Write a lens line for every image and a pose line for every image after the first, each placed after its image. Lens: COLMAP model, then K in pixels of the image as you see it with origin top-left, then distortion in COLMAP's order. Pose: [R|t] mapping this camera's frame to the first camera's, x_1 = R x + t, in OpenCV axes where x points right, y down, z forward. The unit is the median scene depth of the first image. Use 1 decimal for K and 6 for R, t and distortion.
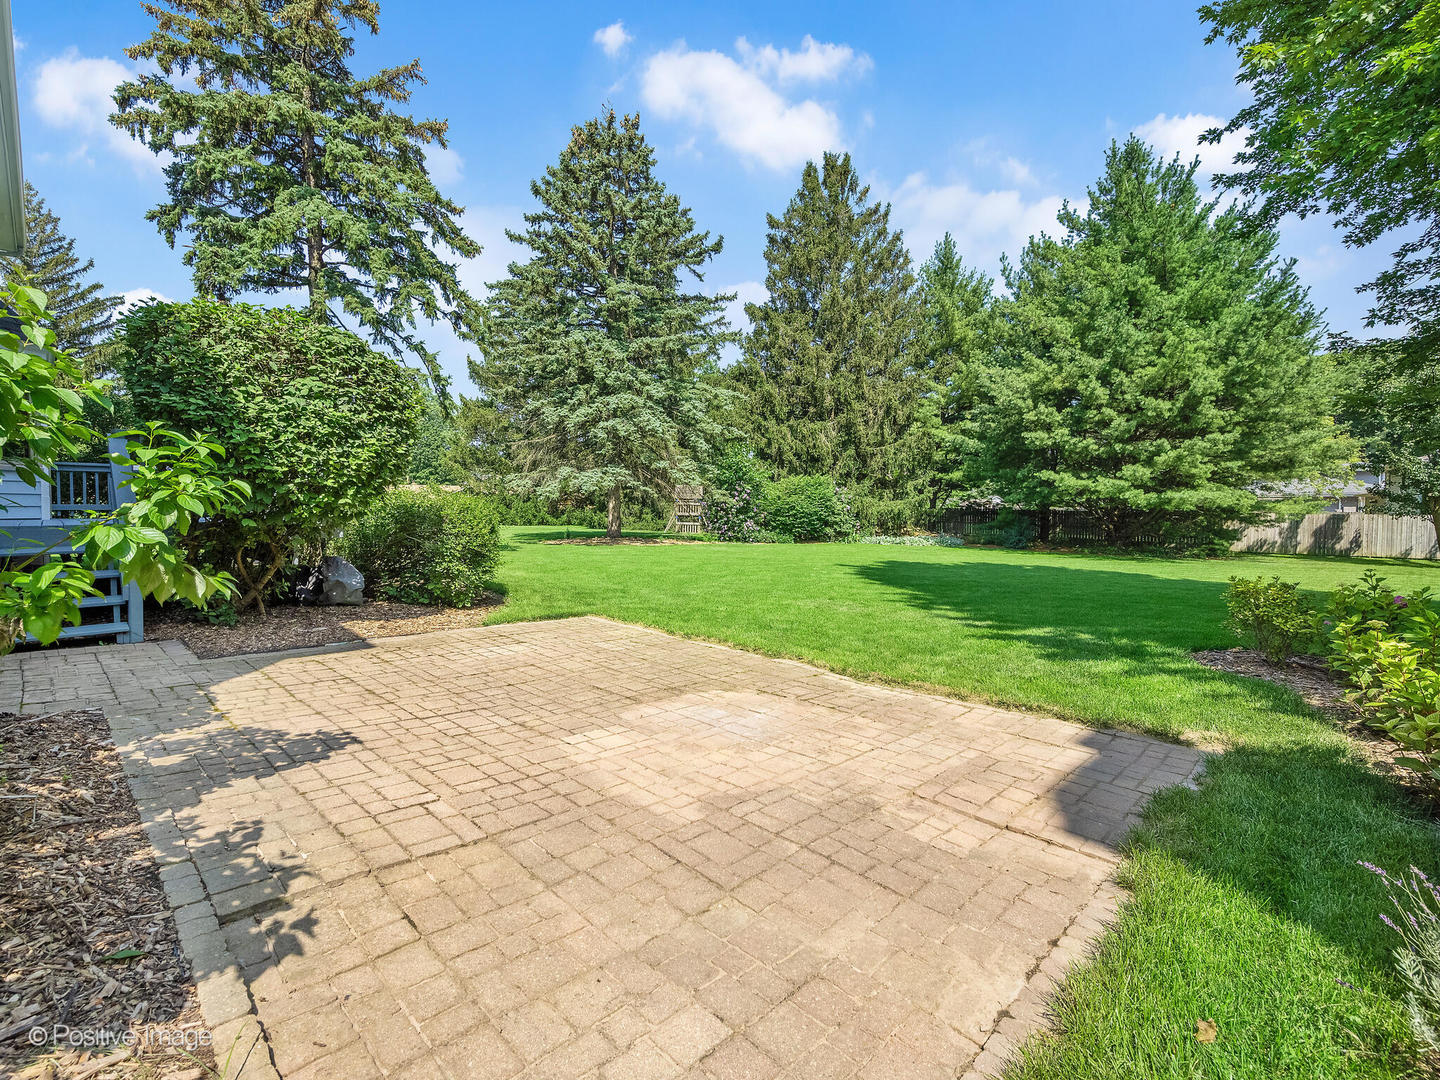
lens RADIAL K [[666.6, 0, 731.4], [0, 666.6, 556.1], [0, 0, 1]] dist [-0.001109, 0.000089]
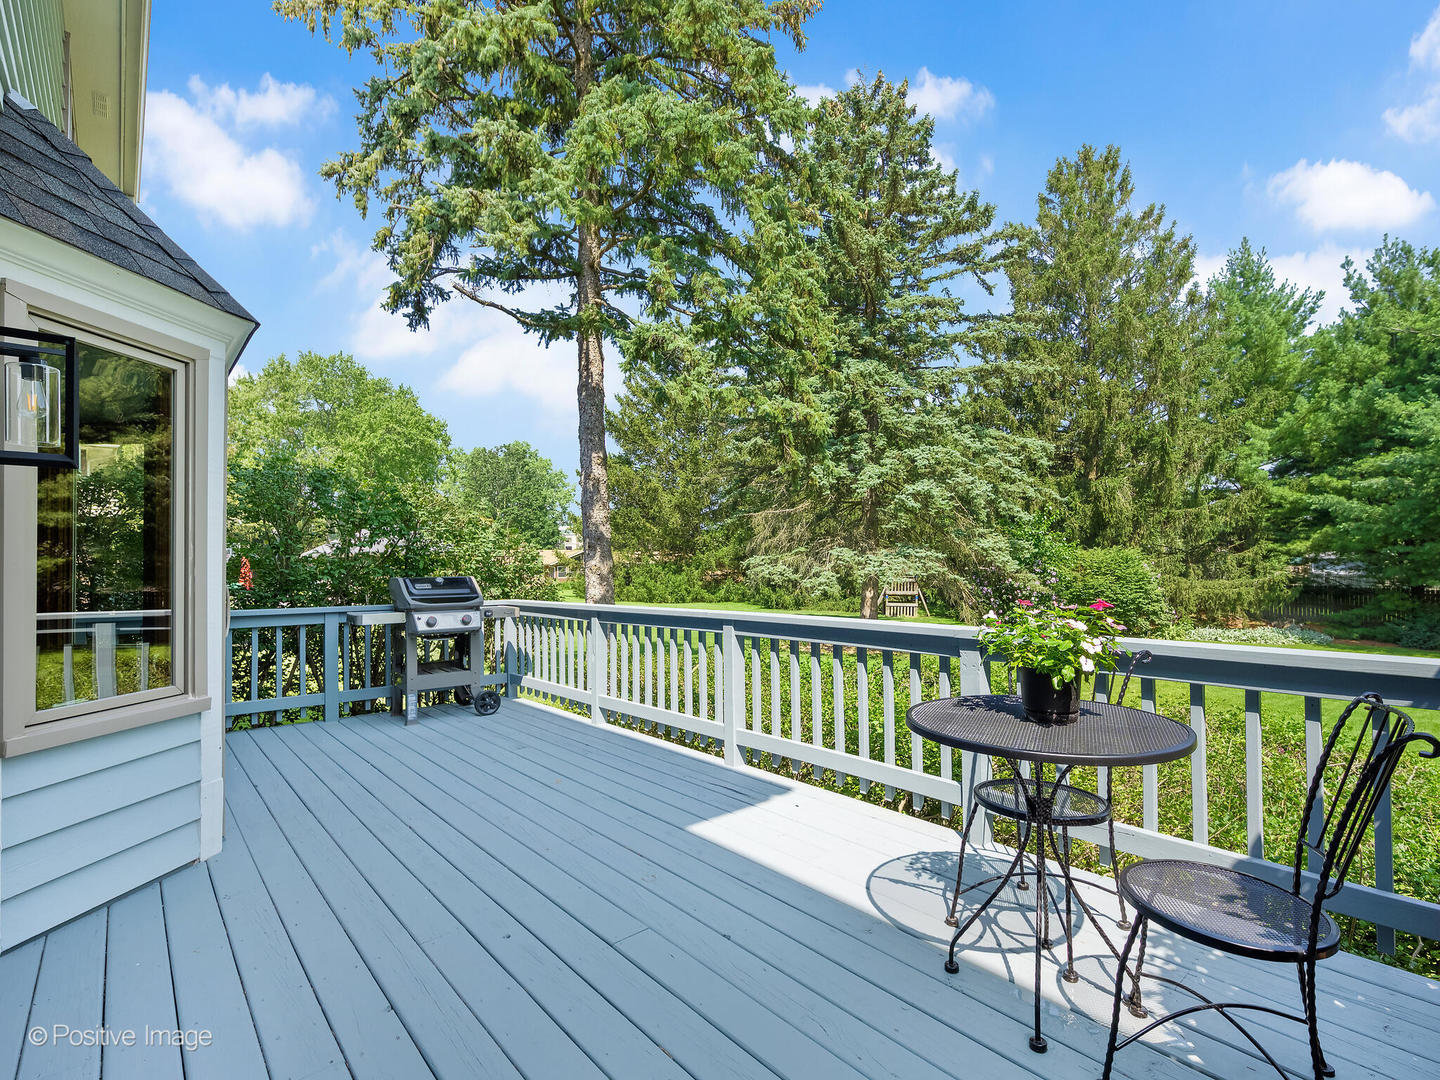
lens RADIAL K [[632.8, 0, 721.2], [0, 632.8, 564.9], [0, 0, 1]] dist [0.001316, 0.000129]
pose [[0.999378, -0.007643, -0.034434, -0.294642], [0.005781, 0.998532, -0.053850, -0.066142], [0.034795, 0.053618, 0.997955, 0.266910]]
